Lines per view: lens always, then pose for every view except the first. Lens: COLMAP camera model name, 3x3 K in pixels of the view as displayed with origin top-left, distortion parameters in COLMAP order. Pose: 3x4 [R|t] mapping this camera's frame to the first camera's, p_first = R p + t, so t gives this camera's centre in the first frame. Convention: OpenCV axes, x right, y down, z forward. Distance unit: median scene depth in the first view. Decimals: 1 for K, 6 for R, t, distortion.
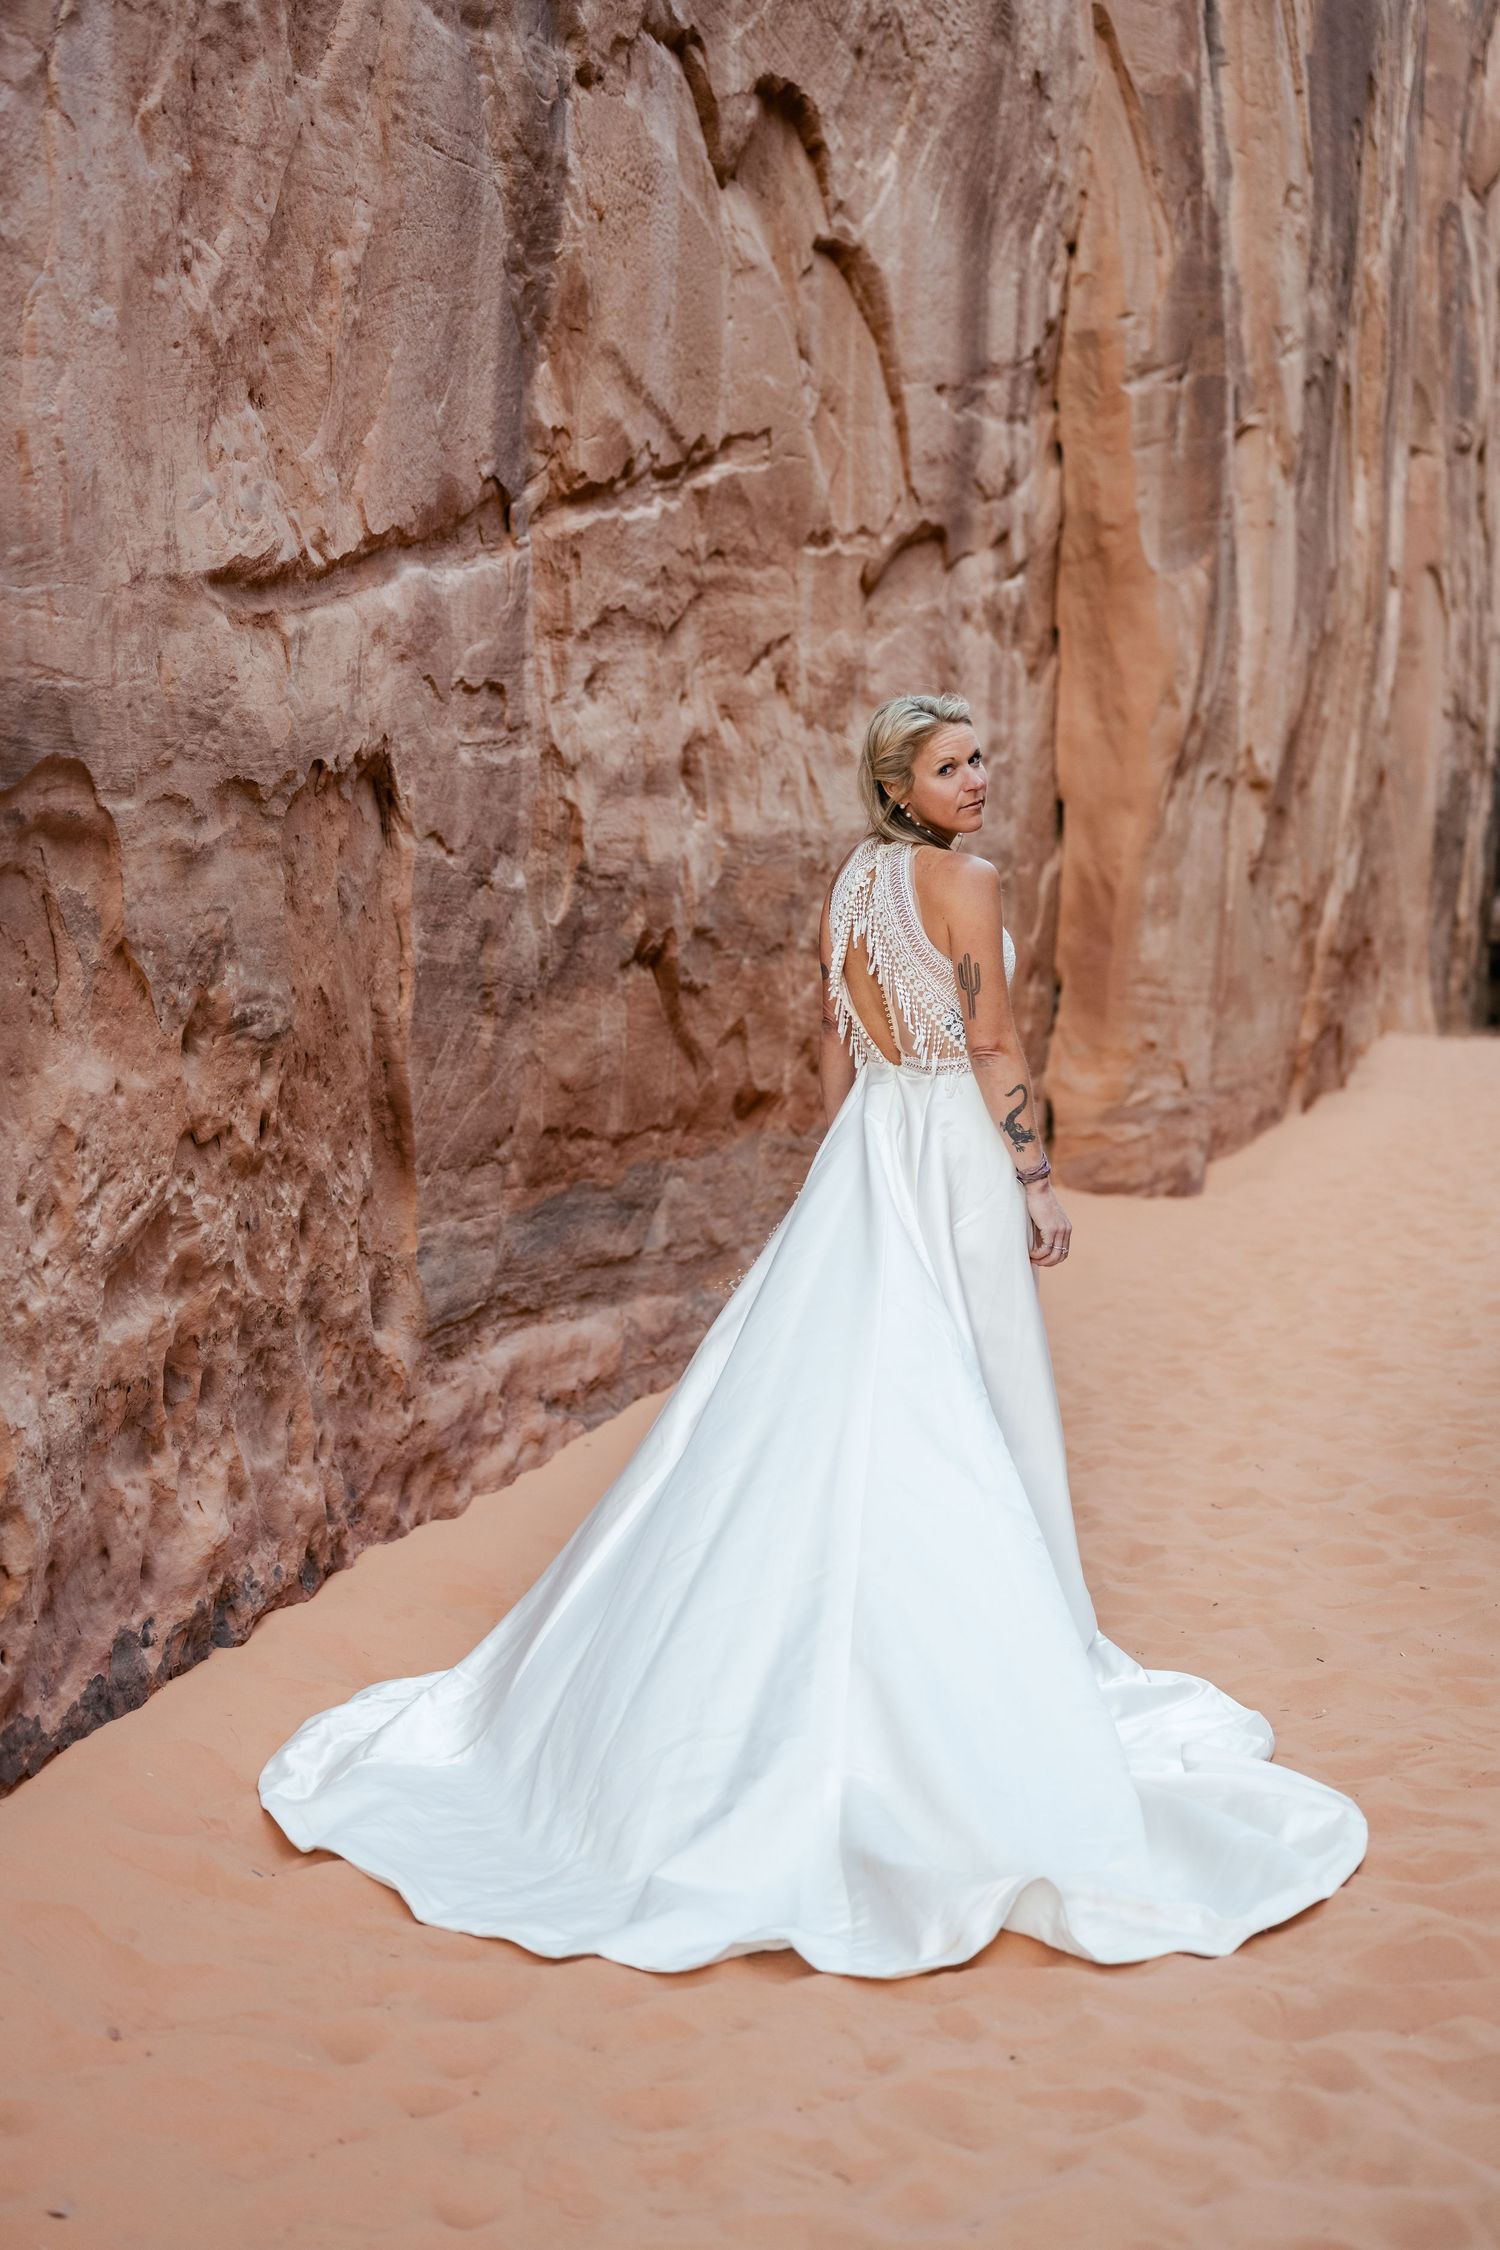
lens RADIAL K [[3235.7, 0, 712.7], [0, 3235.7, 1073.3], [0, 0, 1]] dist [0.010338, 0.000000]
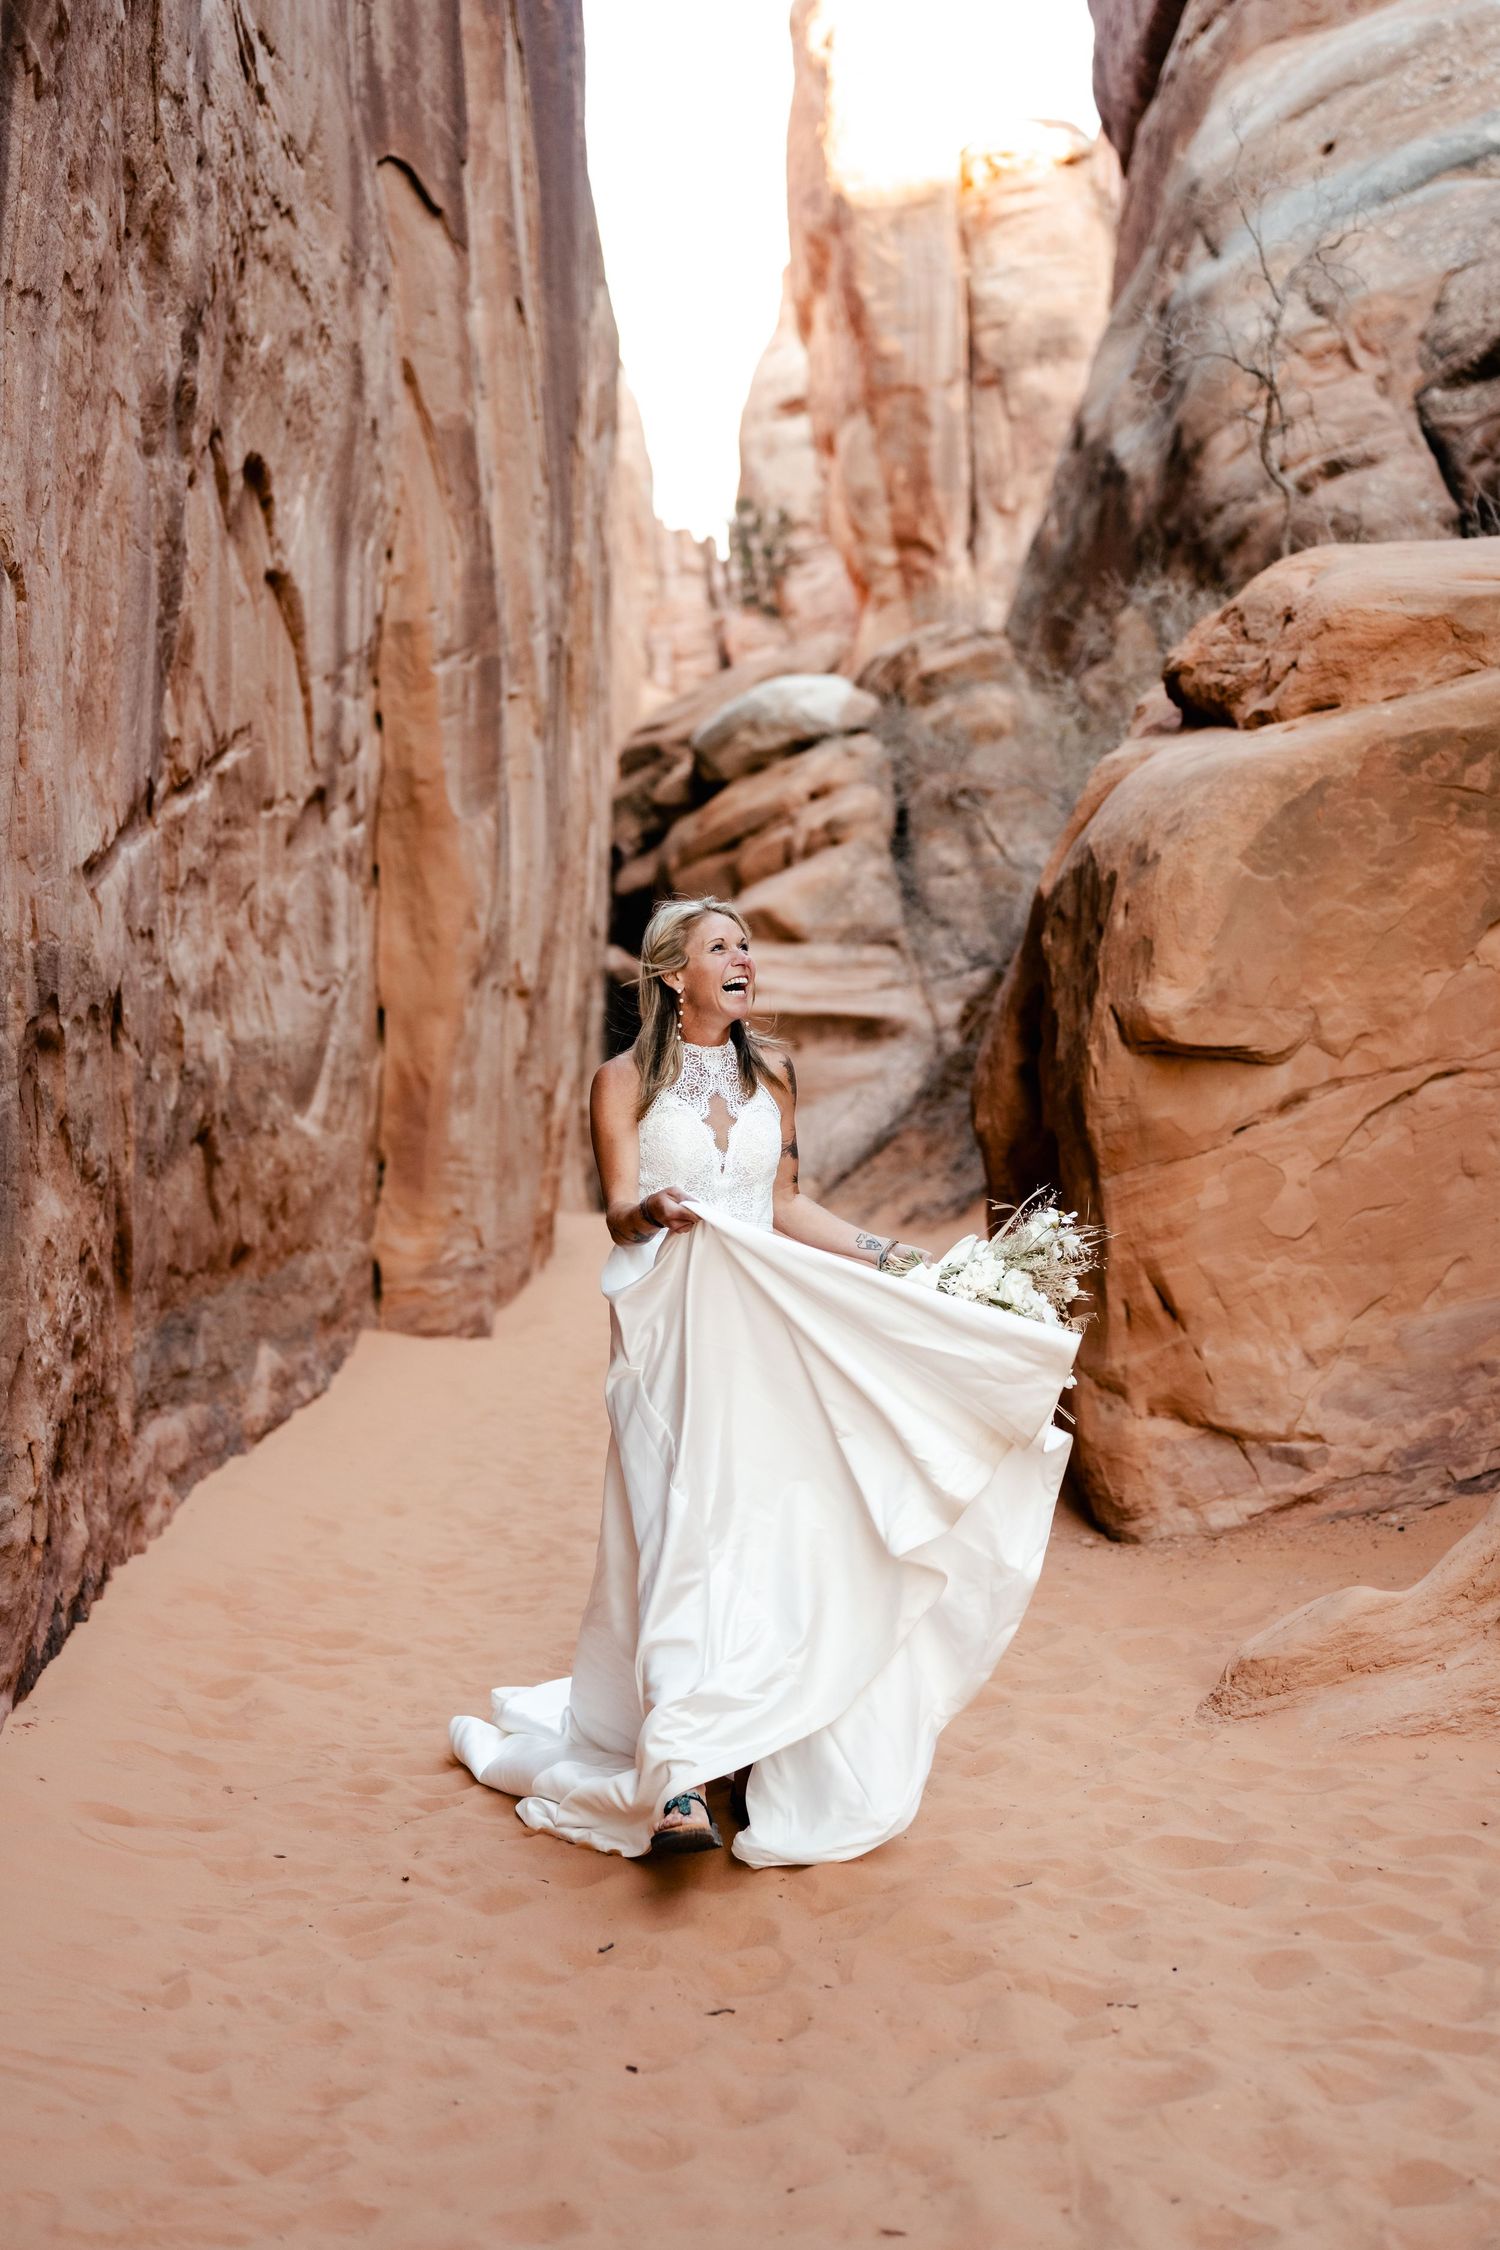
lens RADIAL K [[3235.7, 0, 750.3], [0, 3235.7, 1127.7], [0, 0, 1]] dist [0.010338, 0.000000]
pose [[0.955941, -0.025958, 0.292410, -0.150146], [0.039371, 0.998421, -0.040079, 0.016860], [-0.290908, 0.049826, 0.955453, -0.234859]]
